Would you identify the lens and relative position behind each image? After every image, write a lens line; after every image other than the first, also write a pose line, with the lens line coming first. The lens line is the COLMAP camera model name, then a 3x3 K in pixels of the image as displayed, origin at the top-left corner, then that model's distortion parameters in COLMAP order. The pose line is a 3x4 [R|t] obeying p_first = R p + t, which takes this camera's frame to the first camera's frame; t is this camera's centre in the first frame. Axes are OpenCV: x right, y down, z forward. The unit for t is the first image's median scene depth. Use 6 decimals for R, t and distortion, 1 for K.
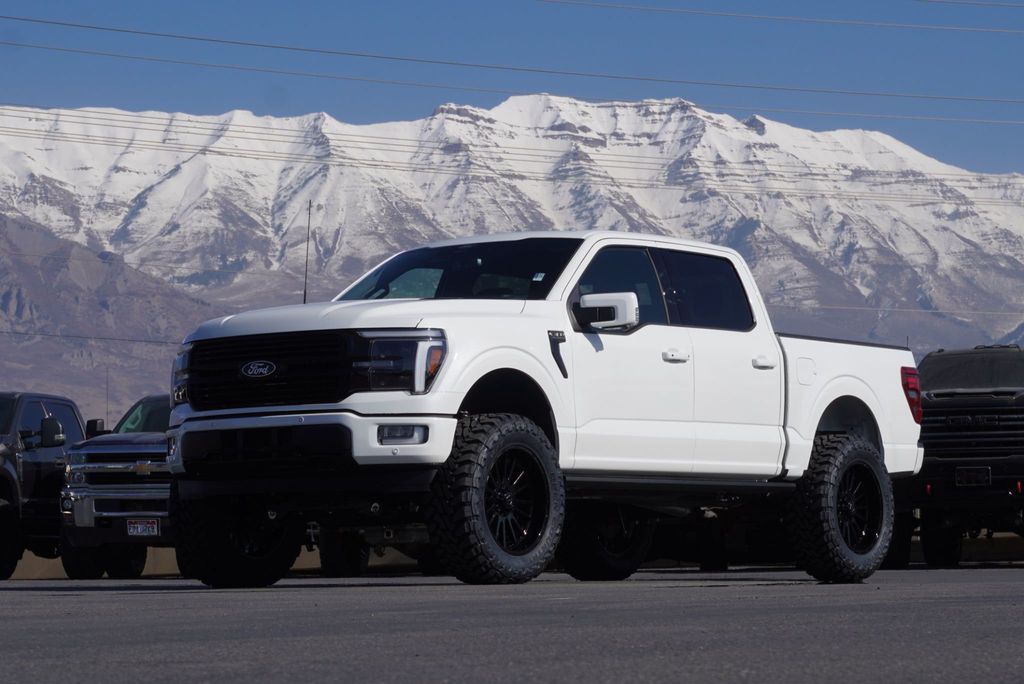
lens RADIAL K [[2269.0, 0, 512.0], [0, 2269.0, 342.0], [0, 0, 1]] dist [-0.004065, 0.125123]
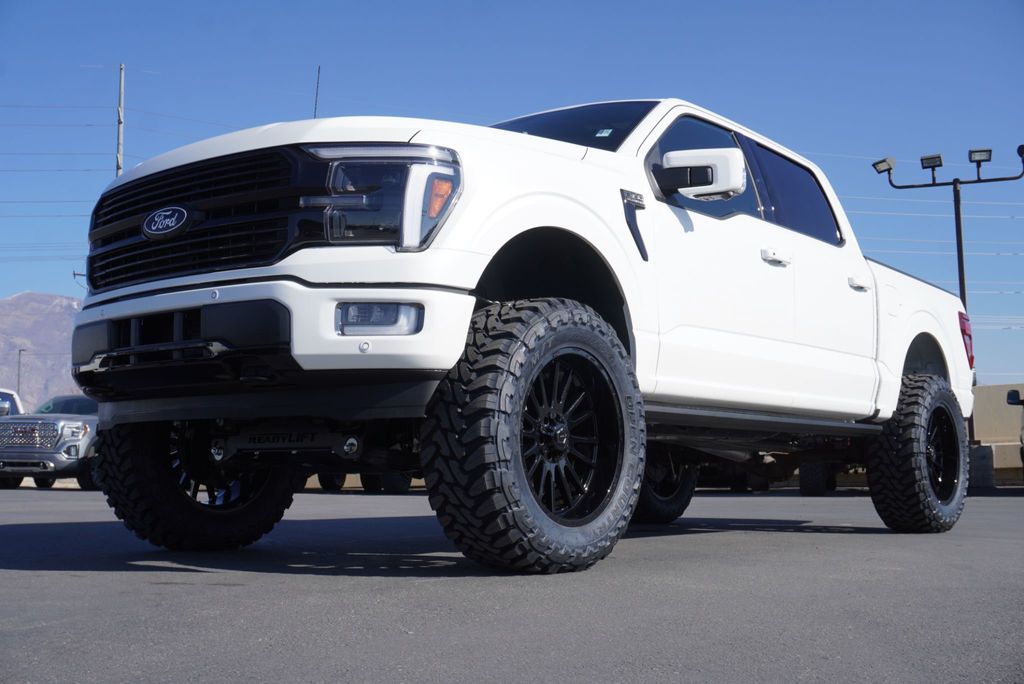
lens RADIAL K [[1170.8, 0, 512.0], [0, 1170.8, 342.0], [0, 0, 1]] dist [-0.083245, -0.007134]
pose [[0.999131, 0.009366, -0.040608, -0.002118], [-0.010203, 0.999739, -0.020460, 0.050518], [0.040406, 0.020856, 0.998966, 0.677649]]
